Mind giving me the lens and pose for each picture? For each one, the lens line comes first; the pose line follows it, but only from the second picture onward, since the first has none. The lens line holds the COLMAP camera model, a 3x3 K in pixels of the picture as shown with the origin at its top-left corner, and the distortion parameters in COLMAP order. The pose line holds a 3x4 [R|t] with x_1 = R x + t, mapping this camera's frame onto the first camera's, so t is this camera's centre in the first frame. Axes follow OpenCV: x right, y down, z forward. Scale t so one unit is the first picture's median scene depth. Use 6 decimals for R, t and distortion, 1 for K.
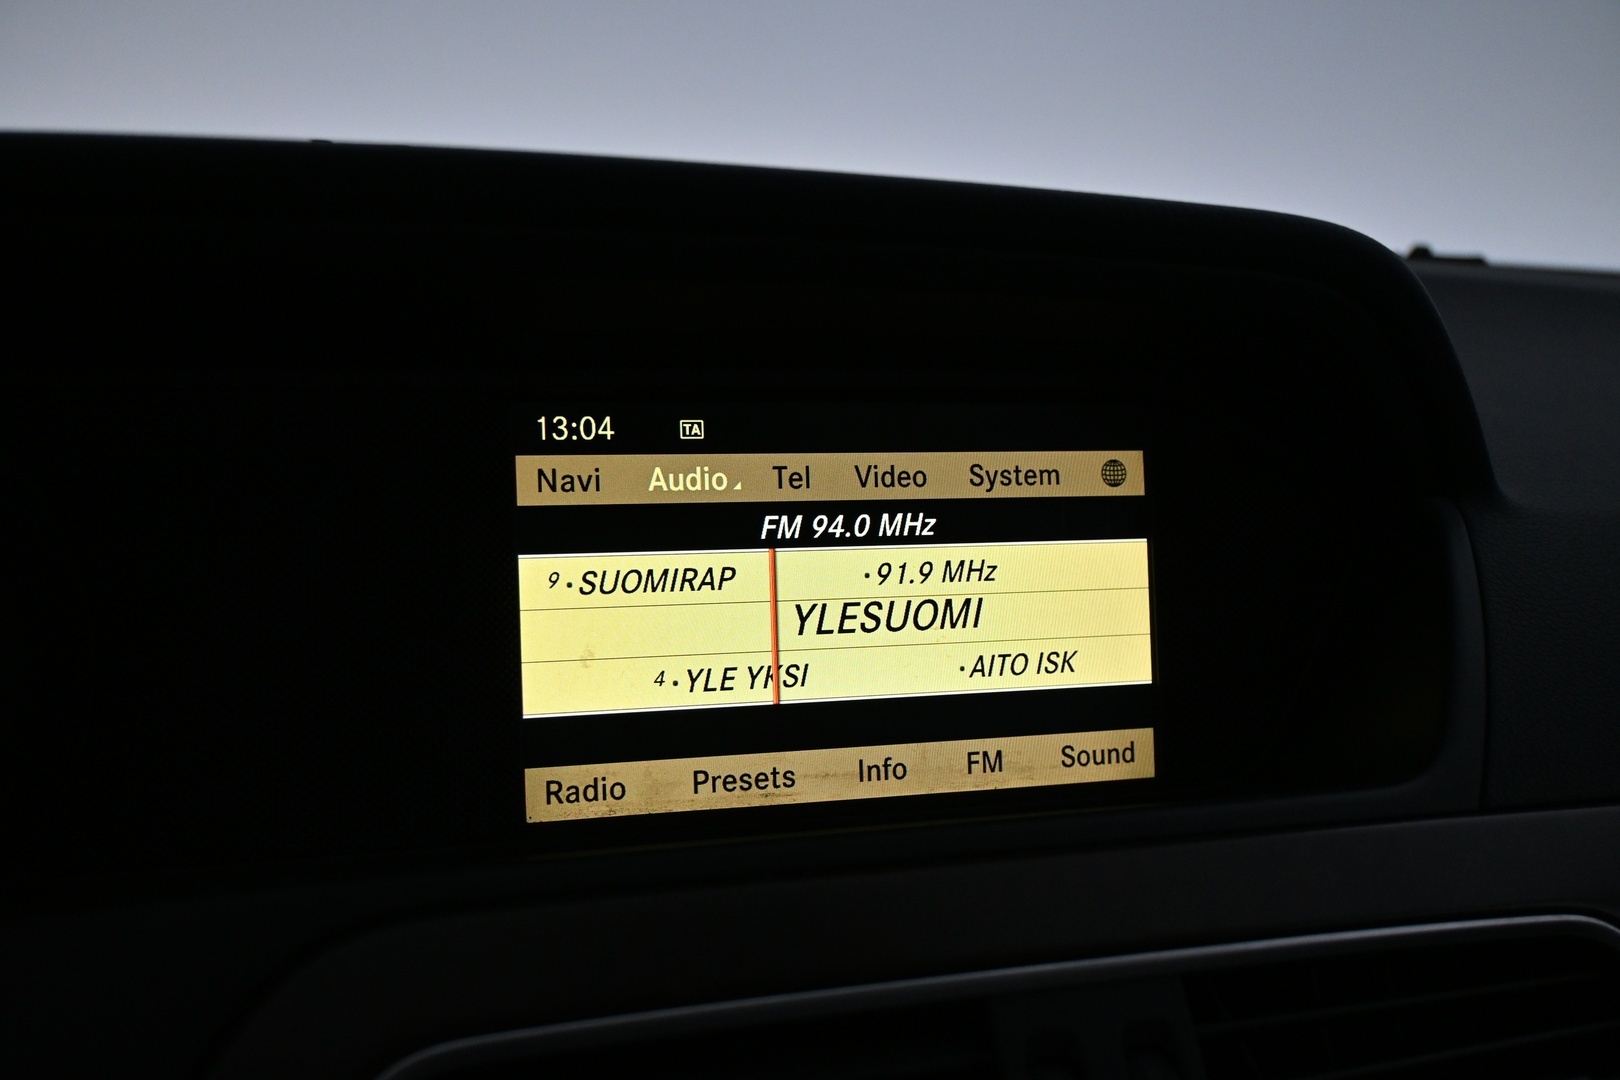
lens RADIAL K [[1567.7, 0, 816.0], [0, 1567.7, 536.2], [0, 0, 1]] dist [-0.025457, 0.000000]
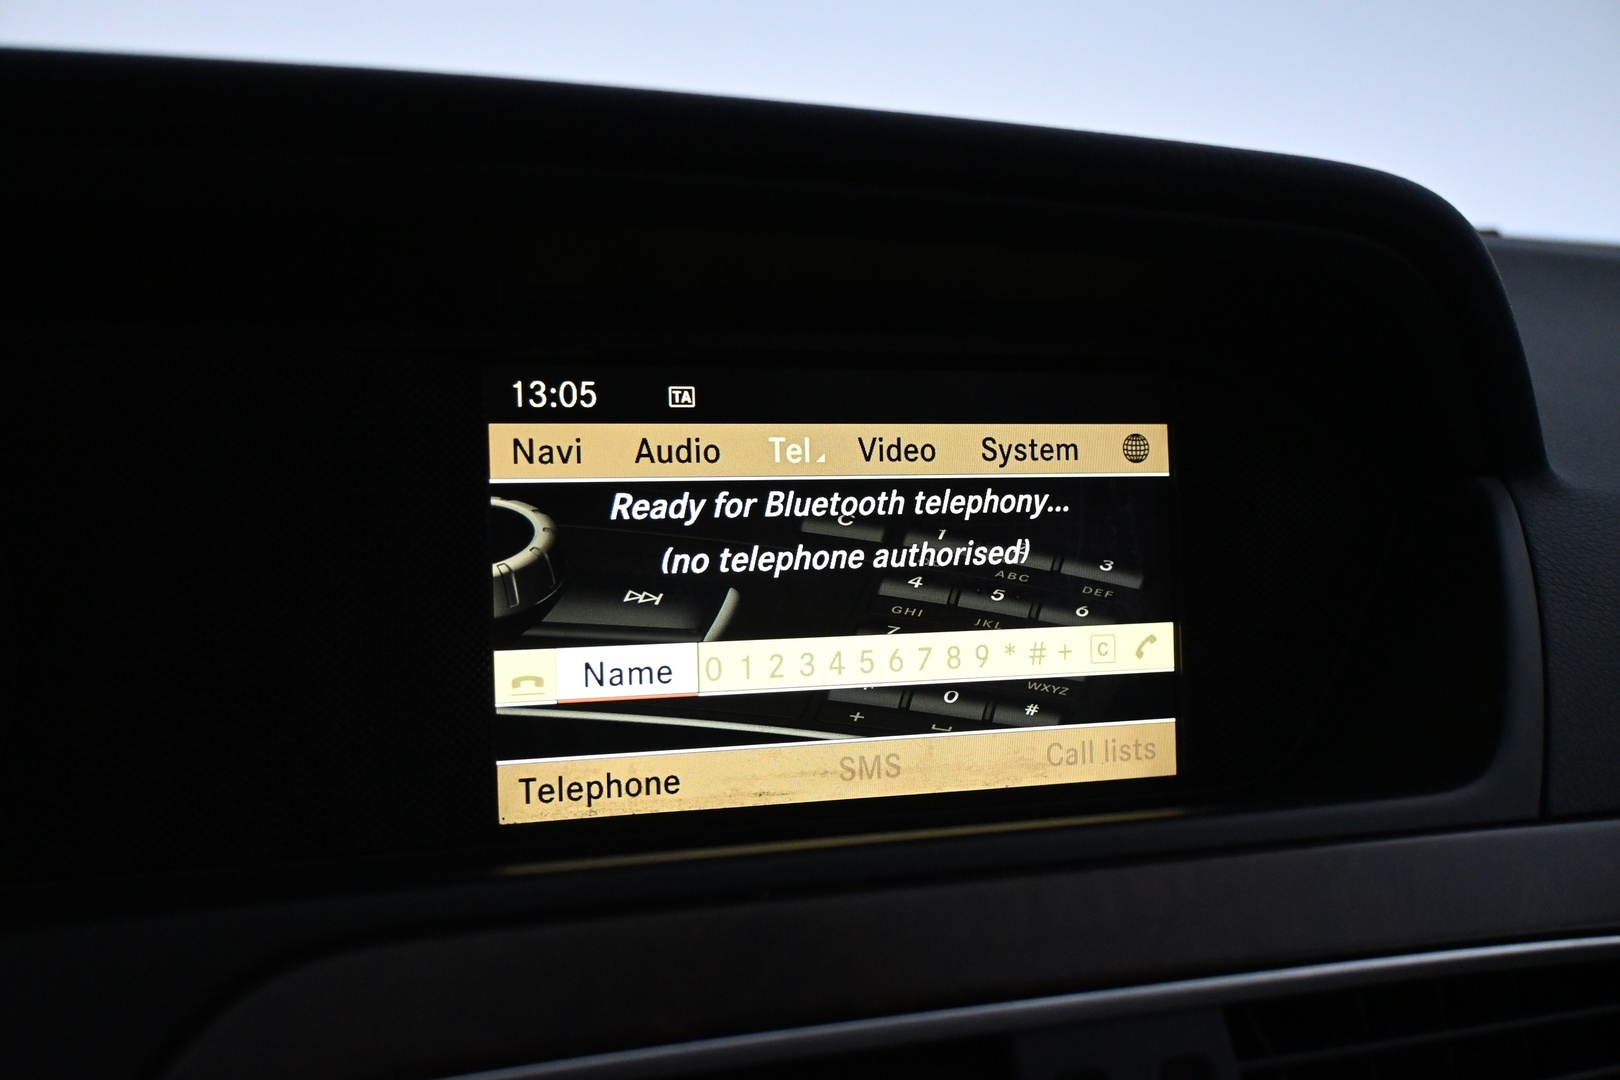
lens RADIAL K [[1521.5, 0, 802.6], [0, 1521.5, 538.2], [0, 0, 1]] dist [-0.009745, 0.000000]
pose [[0.999973, 0.006987, 0.002071, -0.009653], [-0.007022, 0.999826, 0.017273, -0.001220], [-0.001950, -0.017287, 0.999849, 0.106525]]
